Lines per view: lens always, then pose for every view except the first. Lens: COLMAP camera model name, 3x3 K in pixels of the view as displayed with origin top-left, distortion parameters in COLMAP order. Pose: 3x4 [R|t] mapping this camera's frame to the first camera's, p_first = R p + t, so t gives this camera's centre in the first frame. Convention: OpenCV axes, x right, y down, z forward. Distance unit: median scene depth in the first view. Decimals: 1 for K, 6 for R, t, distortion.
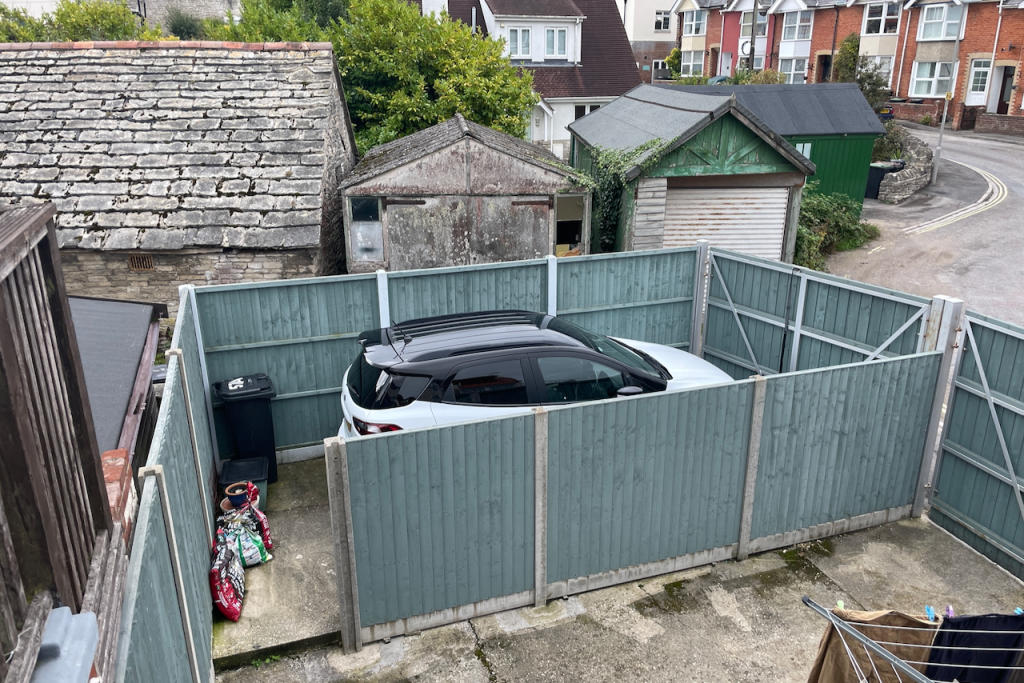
lens RADIAL K [[778.0, 0, 512.6], [0, 778.0, 342.0], [0, 0, 1]] dist [0.004193, -0.026143]
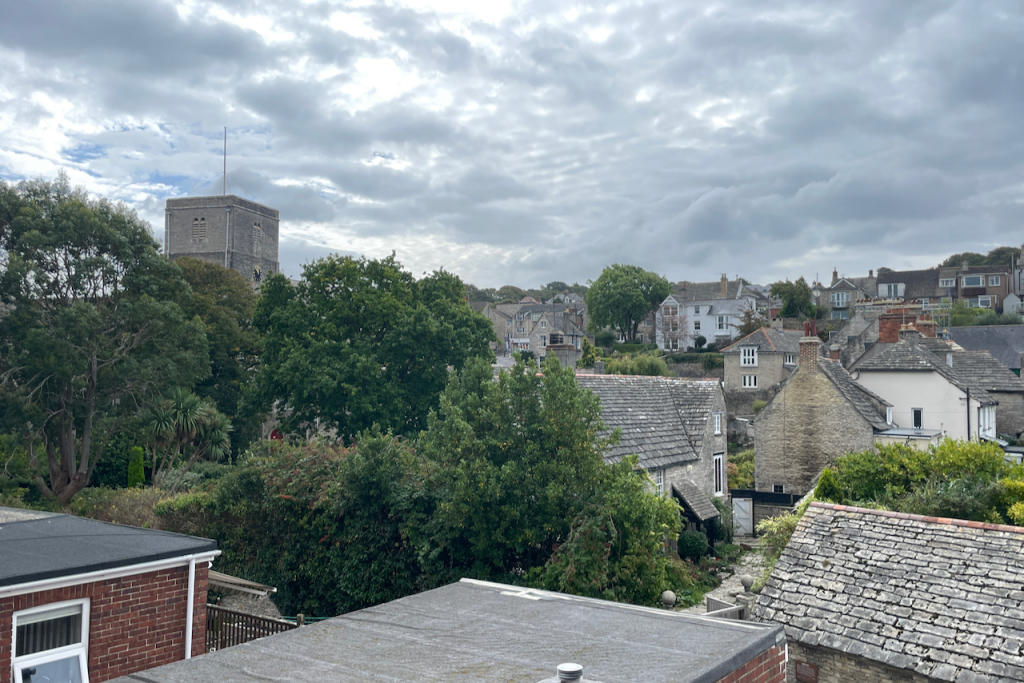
lens RADIAL K [[976.9, 0, 510.7], [0, 976.9, 343.5], [0, 0, 1]] dist [0.010101, 0.000000]
pose [[0.597449, -0.033306, -0.801215, 0.443564], [-0.276215, 0.929448, -0.244604, -0.031184], [0.752835, 0.367446, 0.546098, -0.735922]]
